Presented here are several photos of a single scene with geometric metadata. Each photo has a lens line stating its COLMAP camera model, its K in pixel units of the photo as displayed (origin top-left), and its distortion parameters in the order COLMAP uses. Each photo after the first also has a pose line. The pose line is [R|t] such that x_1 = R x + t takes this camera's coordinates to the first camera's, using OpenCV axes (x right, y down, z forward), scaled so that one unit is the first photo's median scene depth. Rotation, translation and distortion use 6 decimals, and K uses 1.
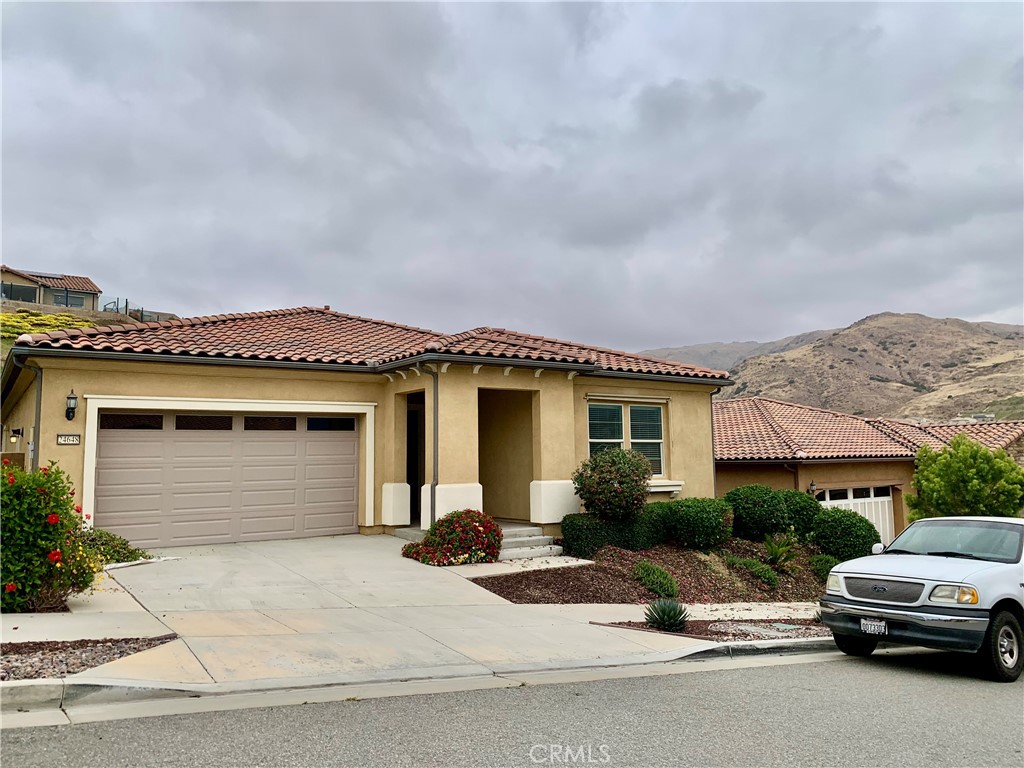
lens RADIAL K [[795.9, 0, 505.6], [0, 795.9, 383.1], [0, 0, 1]] dist [0.064888, -0.093055]
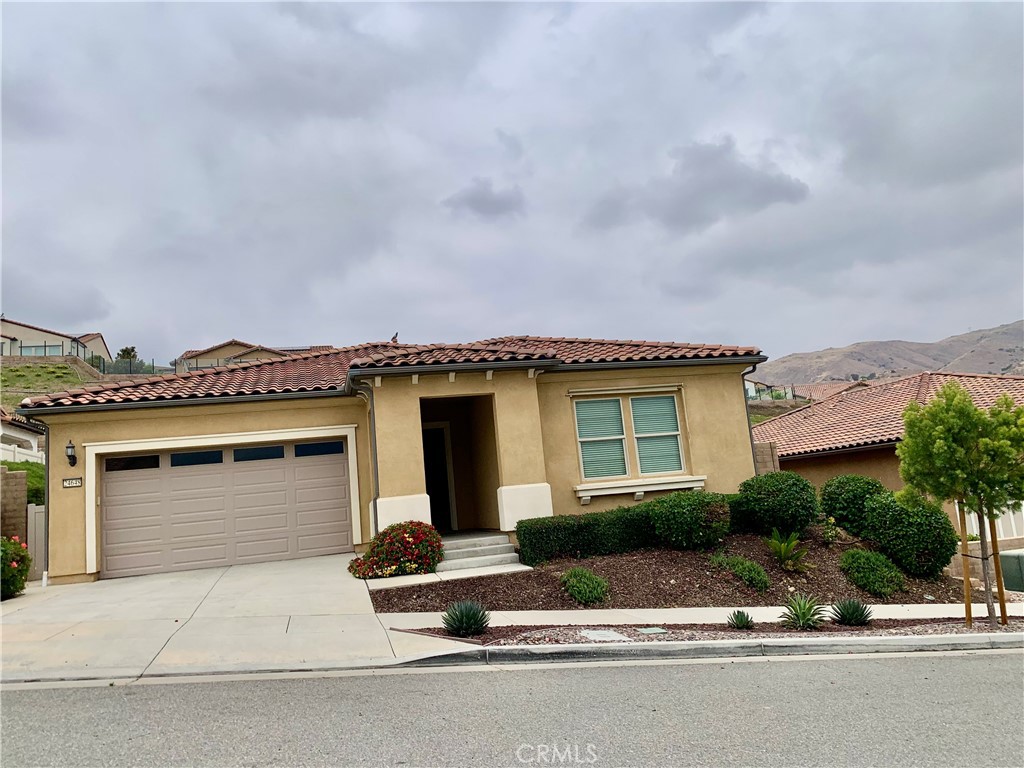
lens RADIAL K [[795.9, 0, 505.6], [0, 795.9, 383.1], [0, 0, 1]] dist [0.064888, -0.093055]
pose [[0.929031, -0.124634, -0.348380, 0.418129], [0.113110, 0.992151, -0.053310, 0.053508], [0.352290, 0.010122, 0.935836, 0.110767]]
